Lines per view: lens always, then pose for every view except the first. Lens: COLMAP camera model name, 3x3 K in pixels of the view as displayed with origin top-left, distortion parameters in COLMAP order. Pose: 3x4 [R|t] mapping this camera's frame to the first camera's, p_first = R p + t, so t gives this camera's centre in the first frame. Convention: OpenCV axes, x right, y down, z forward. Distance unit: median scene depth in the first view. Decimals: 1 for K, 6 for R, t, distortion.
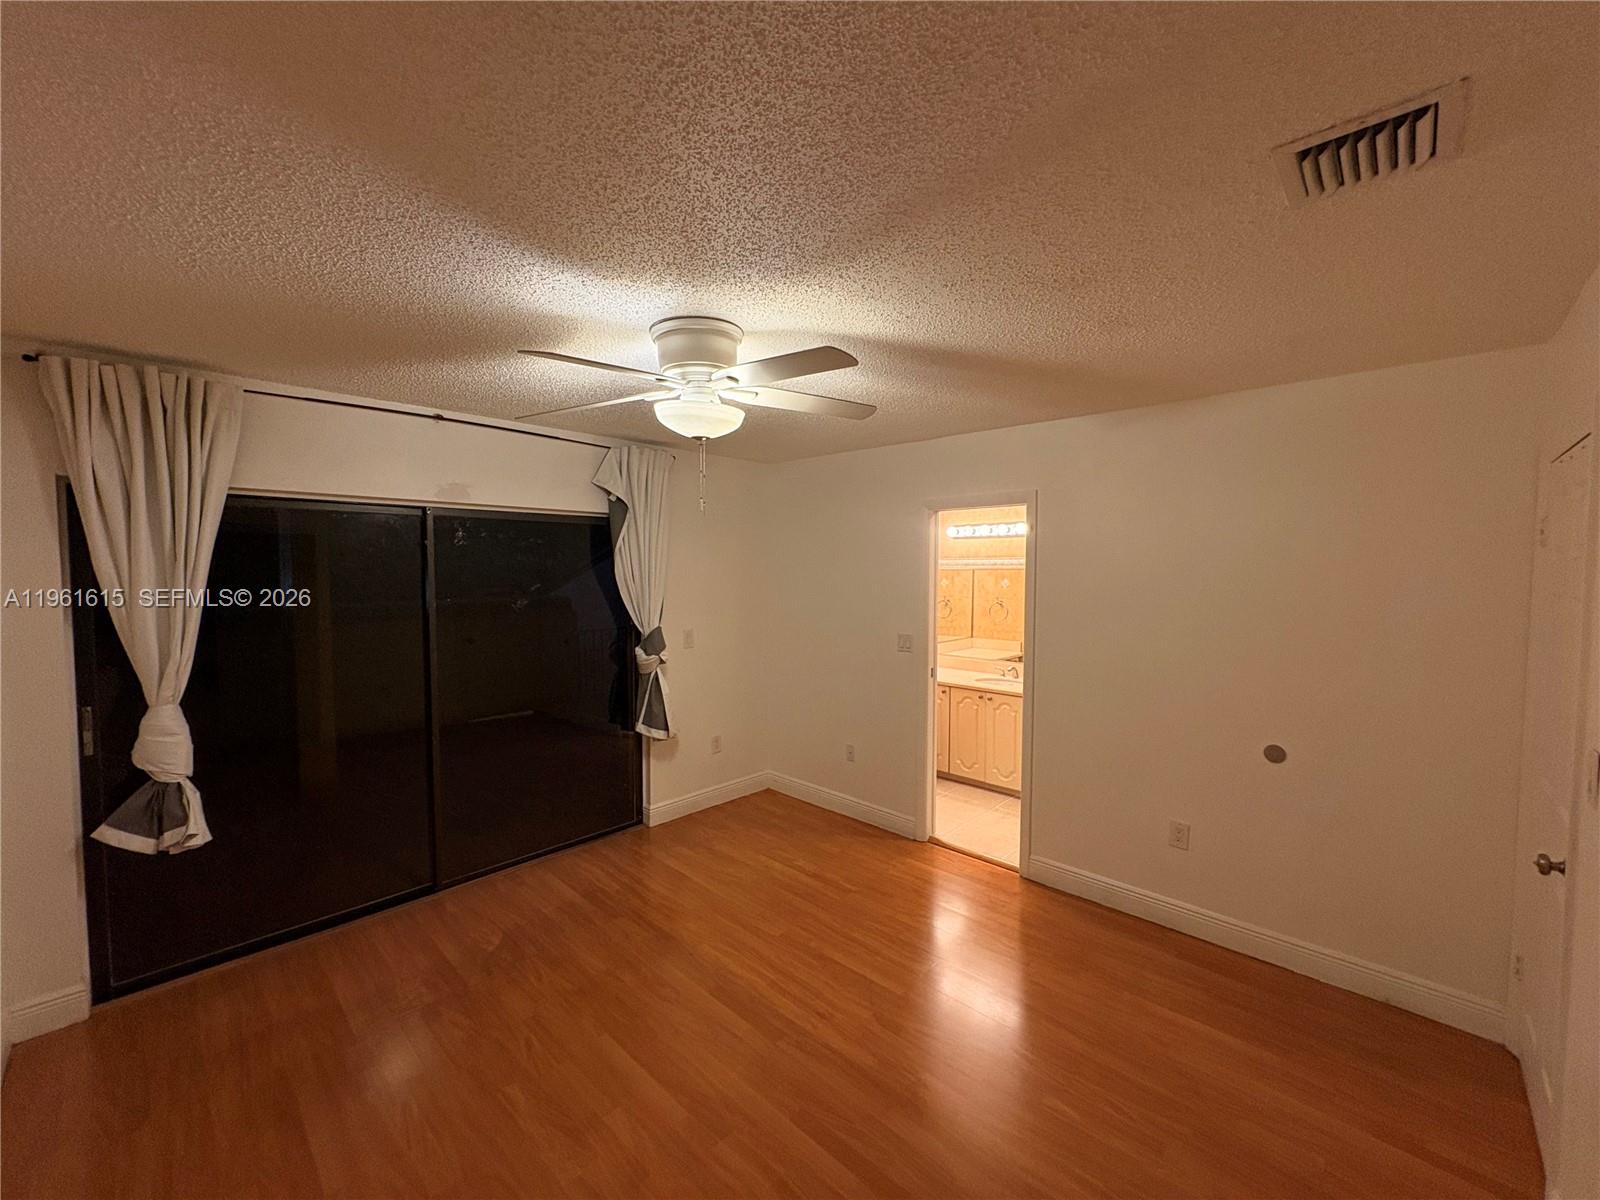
lens RADIAL K [[638.6, 0, 797.7], [0, 638.6, 603.2], [0, 0, 1]] dist [0.001284, -0.000191]
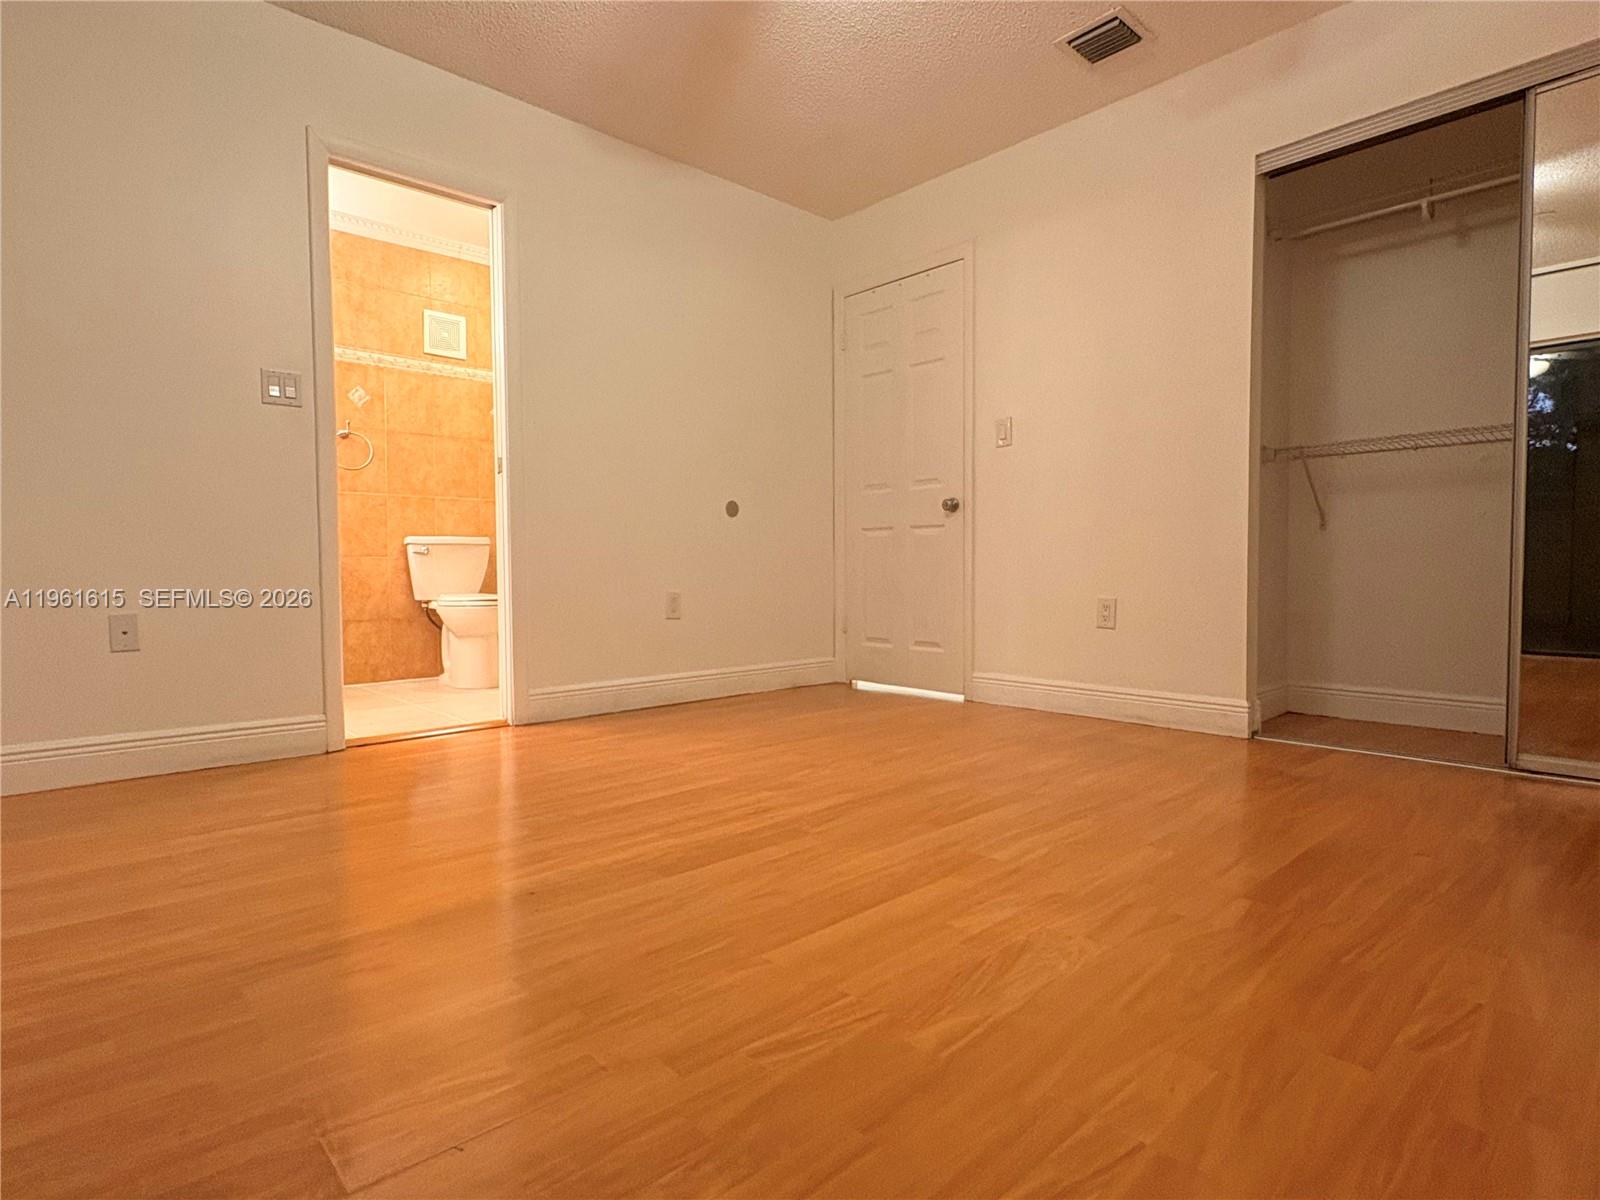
lens RADIAL K [[846.3, 0, 797.7], [0, 846.3, 603.3], [0, 0, 1]] dist [-0.002817, -0.000144]
pose [[0.068828, -0.049983, 0.996376, -0.596921], [0.057801, 0.997266, 0.046034, 0.270037], [-0.995953, 0.054423, 0.071529, 0.620991]]
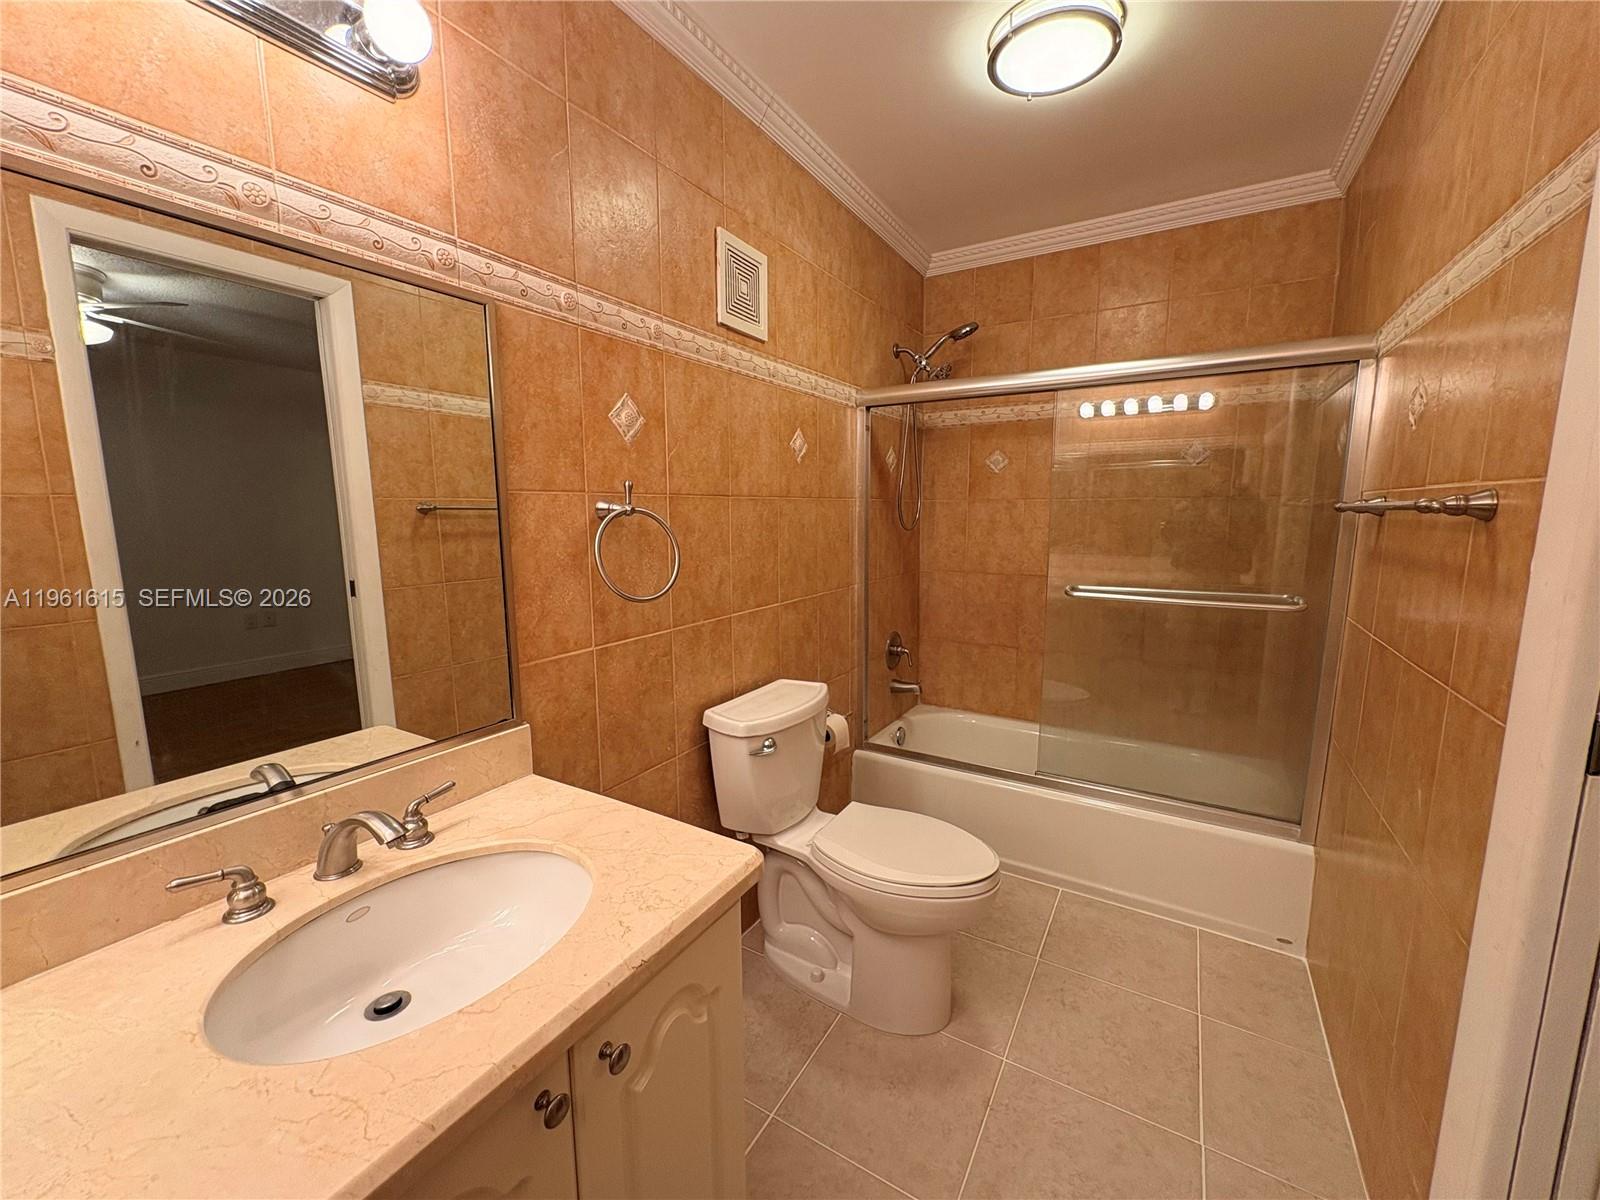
lens RADIAL K [[638.6, 0, 798.0], [0, 638.6, 604.3], [0, 0, 1]] dist [0.001284, -0.000191]
pose [[-0.211592, -0.150915, 0.965636, 0.224054], [0.055514, 0.984556, 0.166036, 0.029356], [-0.975780, 0.088738, -0.199946, 1.357630]]
